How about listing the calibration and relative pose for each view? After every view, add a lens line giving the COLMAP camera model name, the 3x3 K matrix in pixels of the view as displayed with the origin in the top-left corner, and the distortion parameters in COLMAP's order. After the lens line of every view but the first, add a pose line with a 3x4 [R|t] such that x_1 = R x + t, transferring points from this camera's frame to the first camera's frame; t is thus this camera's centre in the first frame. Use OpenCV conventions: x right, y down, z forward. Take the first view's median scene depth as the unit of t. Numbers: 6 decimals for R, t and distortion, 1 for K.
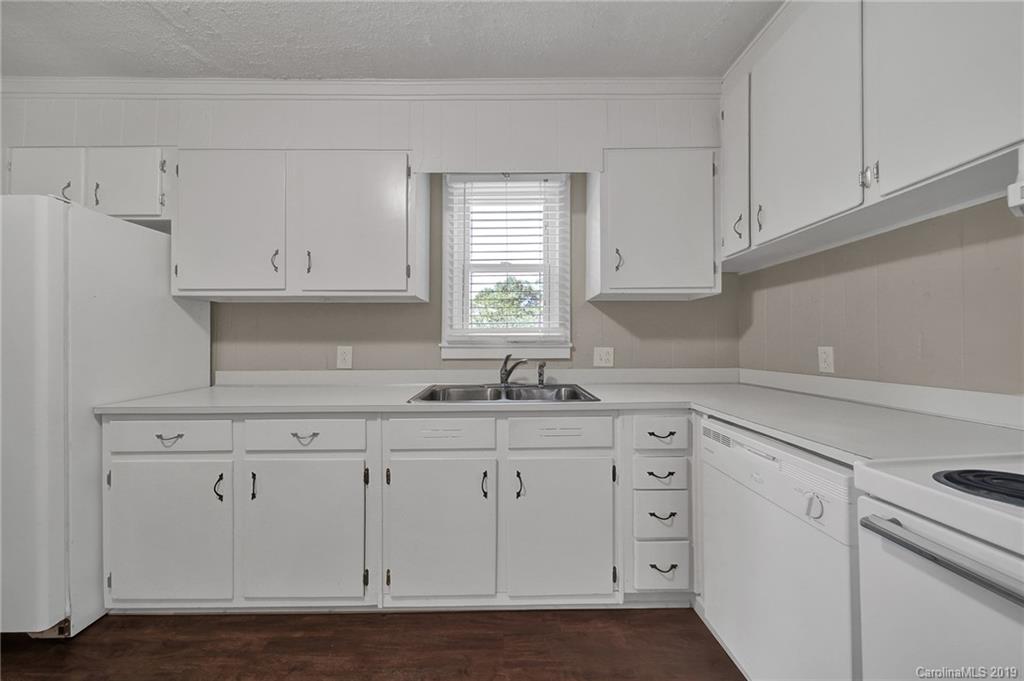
lens RADIAL K [[369.3, 0, 514.4], [0, 369.3, 335.7], [0, 0, 1]] dist [0.002117, -0.003022]
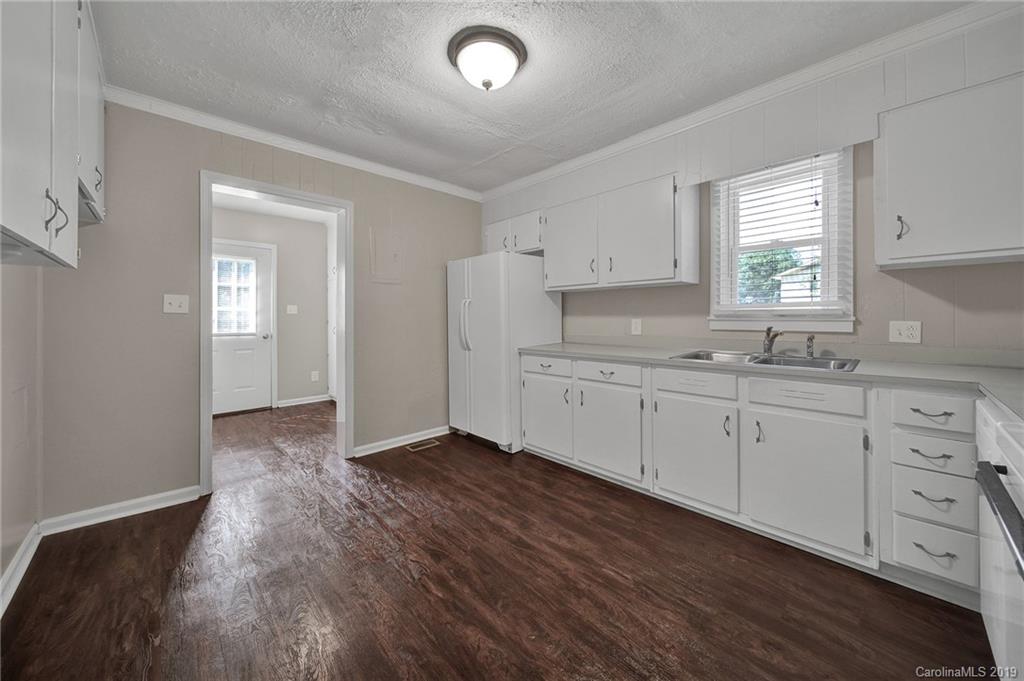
lens RADIAL K [[367.3, 0, 517.0], [0, 367.3, 324.5], [0, 0, 1]] dist [-0.000216, -0.000144]
pose [[0.690373, 0.013984, -0.723318, 0.288964], [0.017509, 0.999197, 0.036030, -0.010663], [0.723242, -0.037539, 0.689574, -0.353317]]
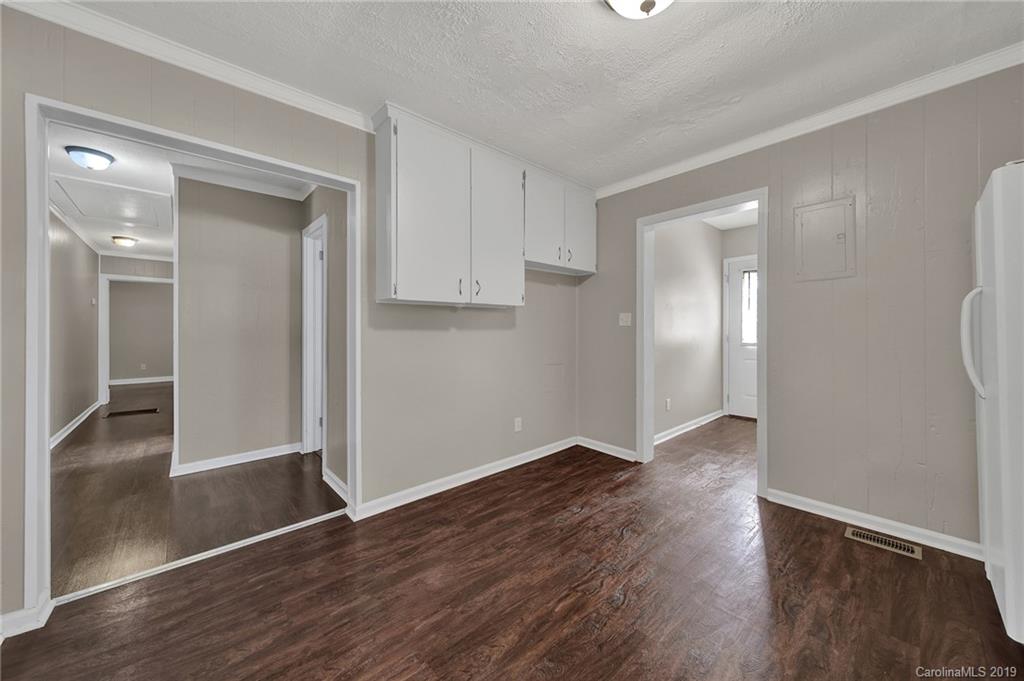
lens RADIAL K [[369.3, 0, 514.4], [0, 369.3, 335.7], [0, 0, 1]] dist [0.002117, -0.003022]
pose [[-0.750380, 0.012630, -0.660886, 0.182967], [0.021428, 0.999757, -0.005224, 0.019301], [0.660660, -0.018082, -0.750468, 0.656487]]
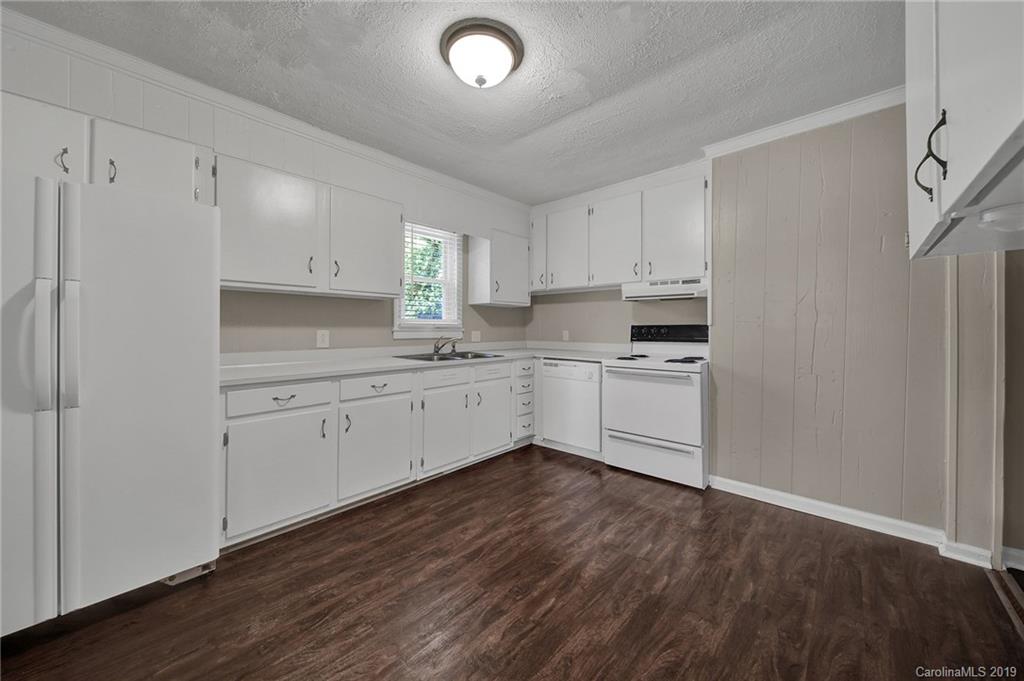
lens RADIAL K [[367.3, 0, 517.0], [0, 367.3, 324.5], [0, 0, 1]] dist [-0.000216, -0.000144]
pose [[0.679497, 0.012324, 0.733575, -1.138325], [-0.019618, 0.999807, 0.001376, -0.008152], [-0.733416, -0.015326, 0.679607, -0.436829]]
